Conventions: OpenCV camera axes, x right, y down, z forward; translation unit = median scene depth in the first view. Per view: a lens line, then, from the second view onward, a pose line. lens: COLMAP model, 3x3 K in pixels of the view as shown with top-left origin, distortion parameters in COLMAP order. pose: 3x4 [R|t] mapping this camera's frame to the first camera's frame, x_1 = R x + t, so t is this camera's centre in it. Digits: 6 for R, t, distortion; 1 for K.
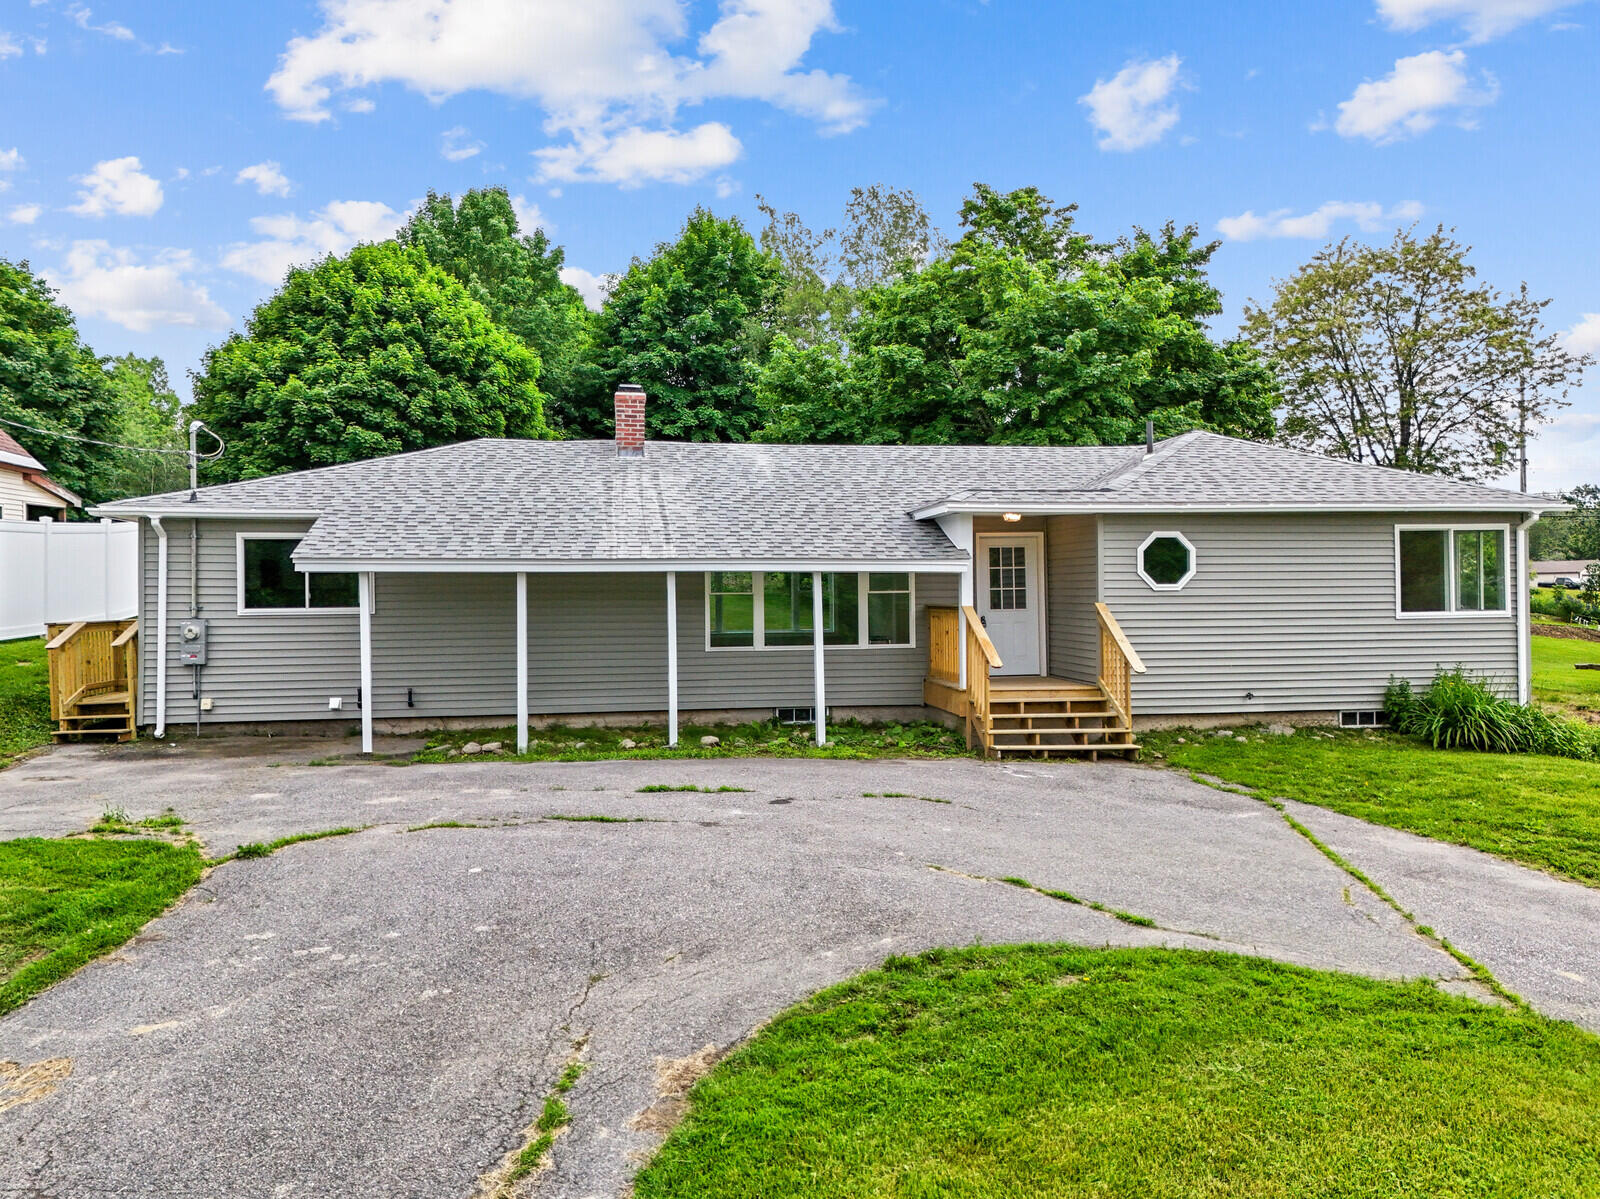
lens RADIAL K [[1174.2, 0, 800.4], [0, 1174.2, 576.7], [0, 0, 1]] dist [0.079136, -0.077129]
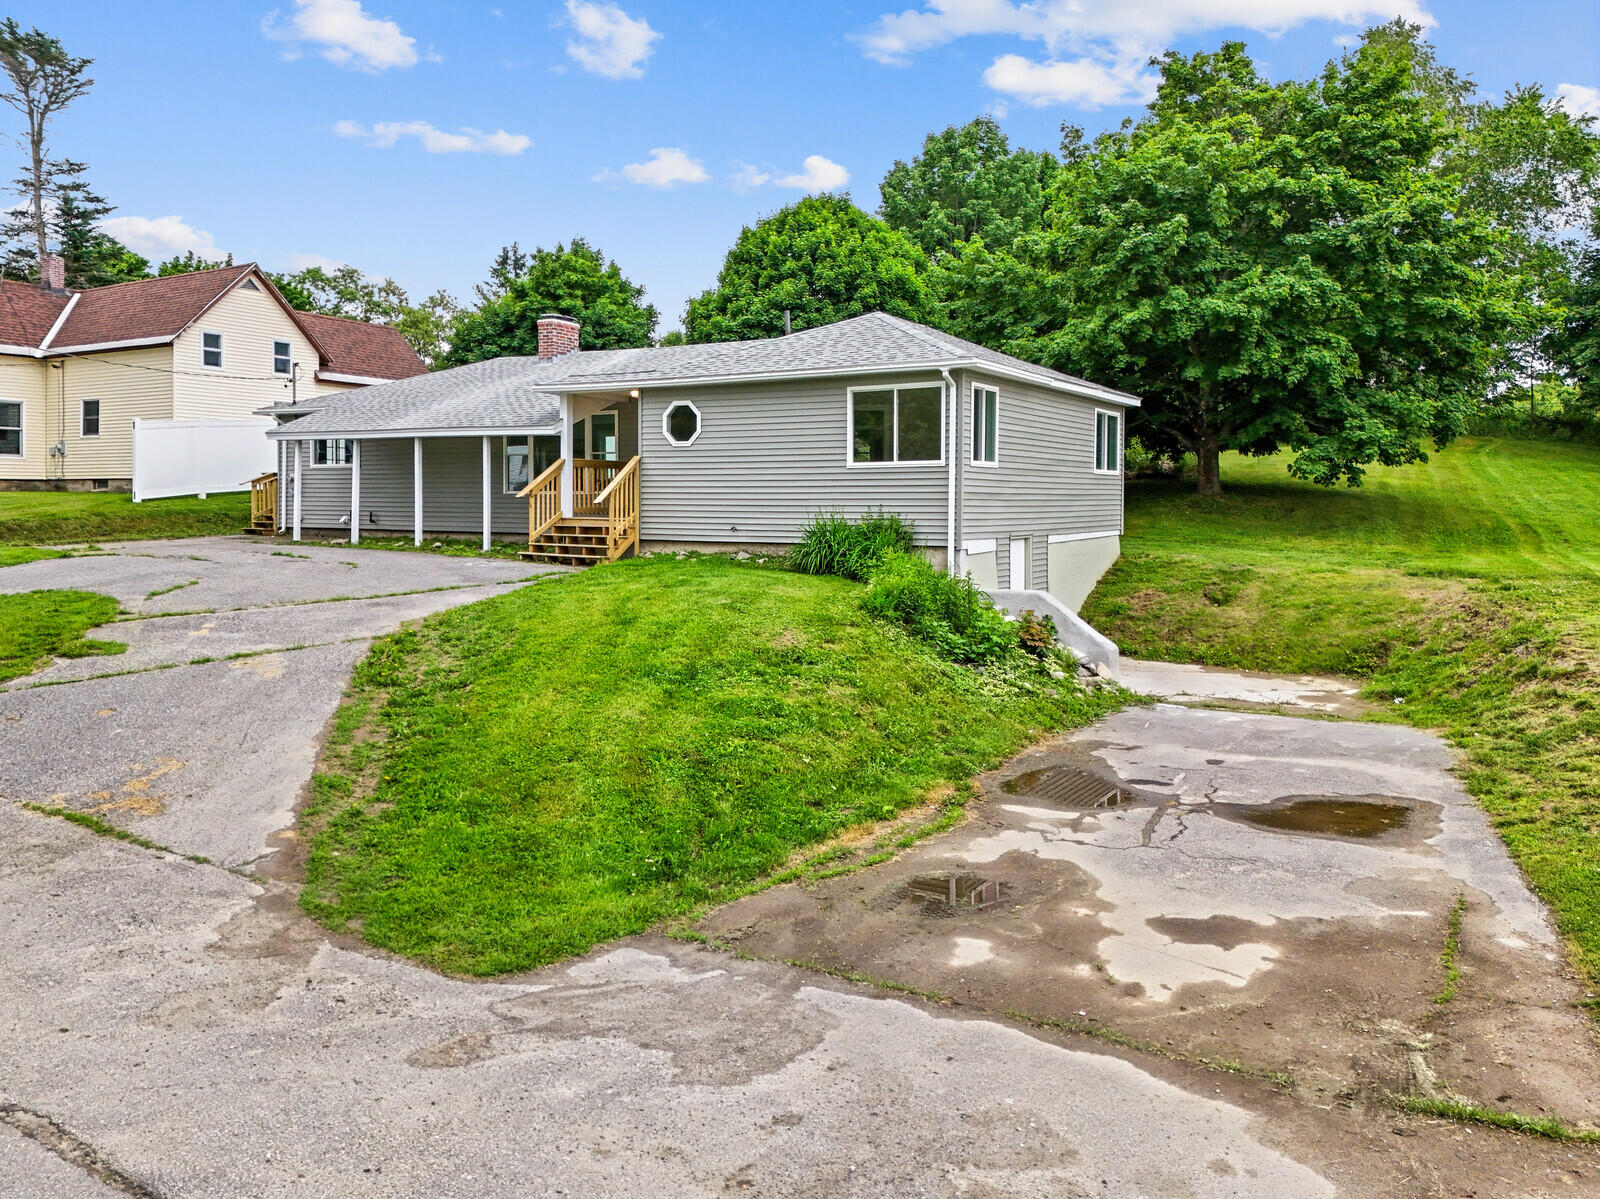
lens RADIAL K [[1182.1, 0, 799.9], [0, 1182.1, 541.5], [0, 0, 1]] dist [0.092172, -0.090096]
pose [[0.772531, 0.032469, -0.634146, 1.028077], [-0.002053, 0.998814, 0.048639, 0.043726], [0.634974, -0.036273, 0.771682, 0.057966]]
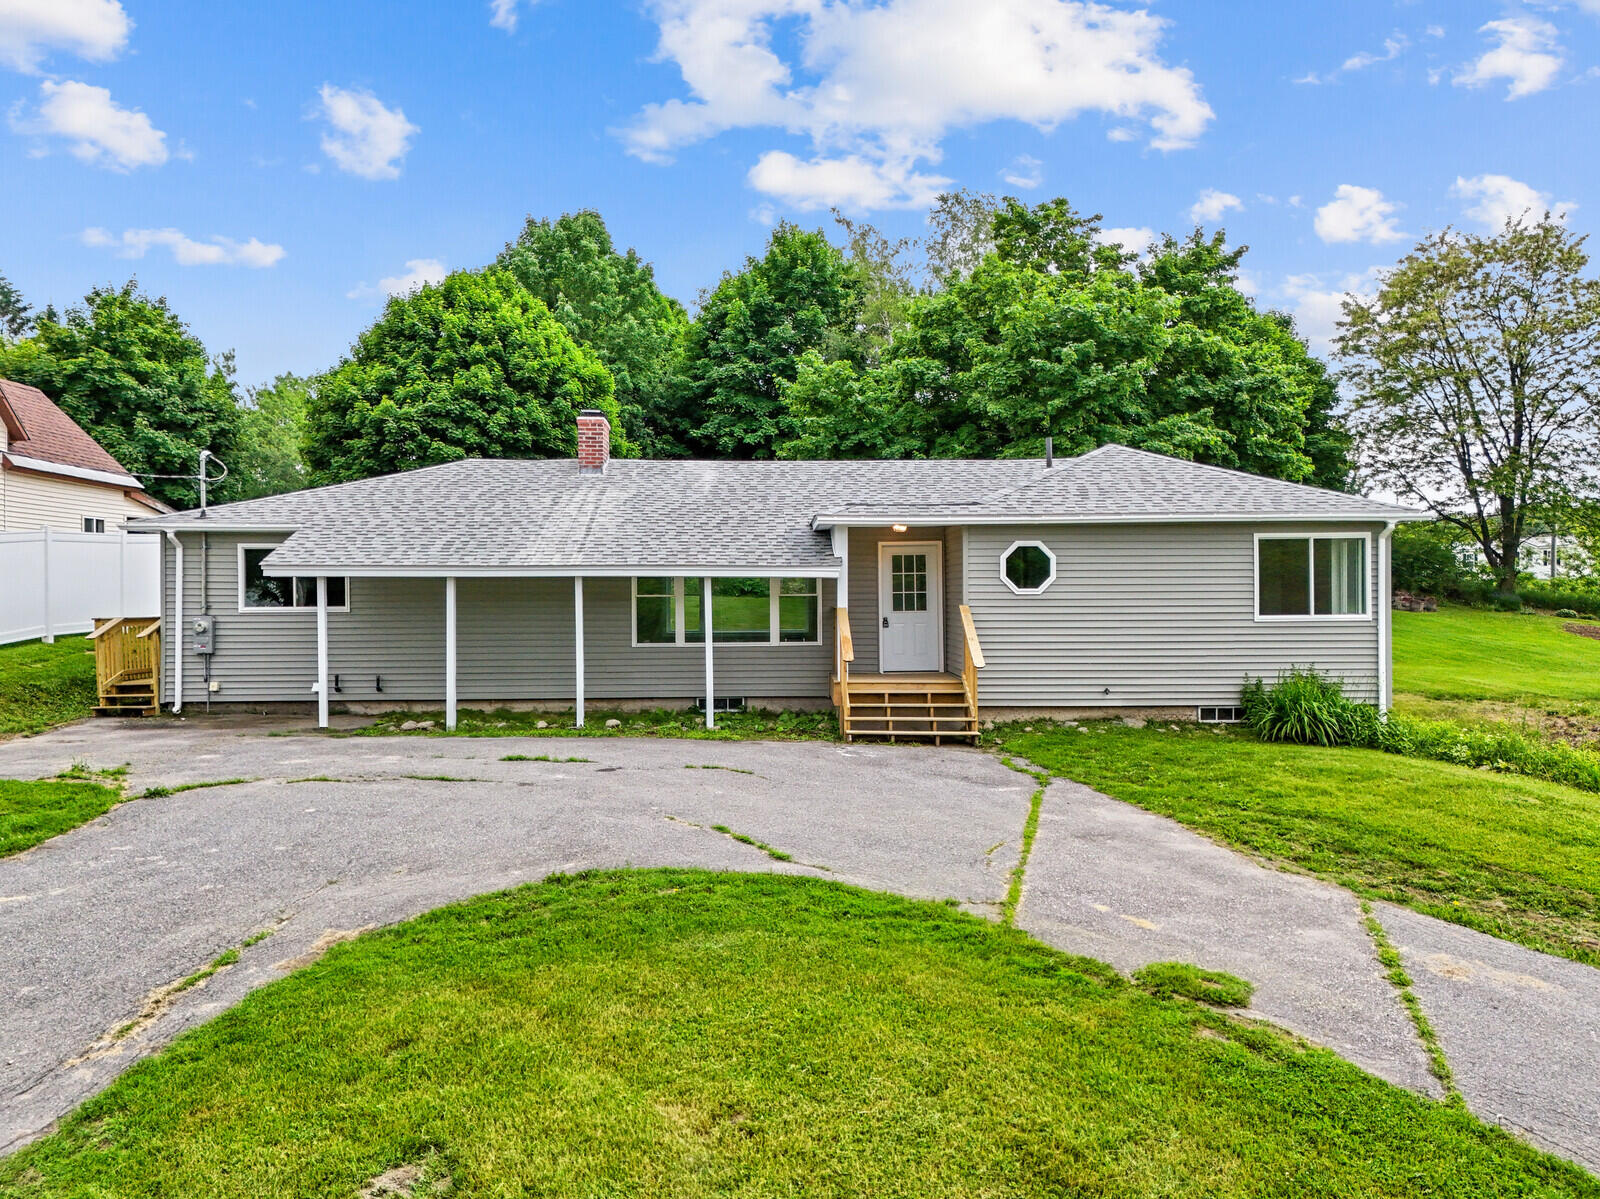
lens RADIAL K [[1186.4, 0, 800.0], [0, 1186.4, 599.5], [0, 0, 1]] dist [0.077248, -0.077551]
pose [[0.991621, 0.003615, -0.129133, 0.199603], [-0.001521, 0.999866, 0.016308, -0.001101], [0.129175, -0.015975, 0.991493, -0.102500]]
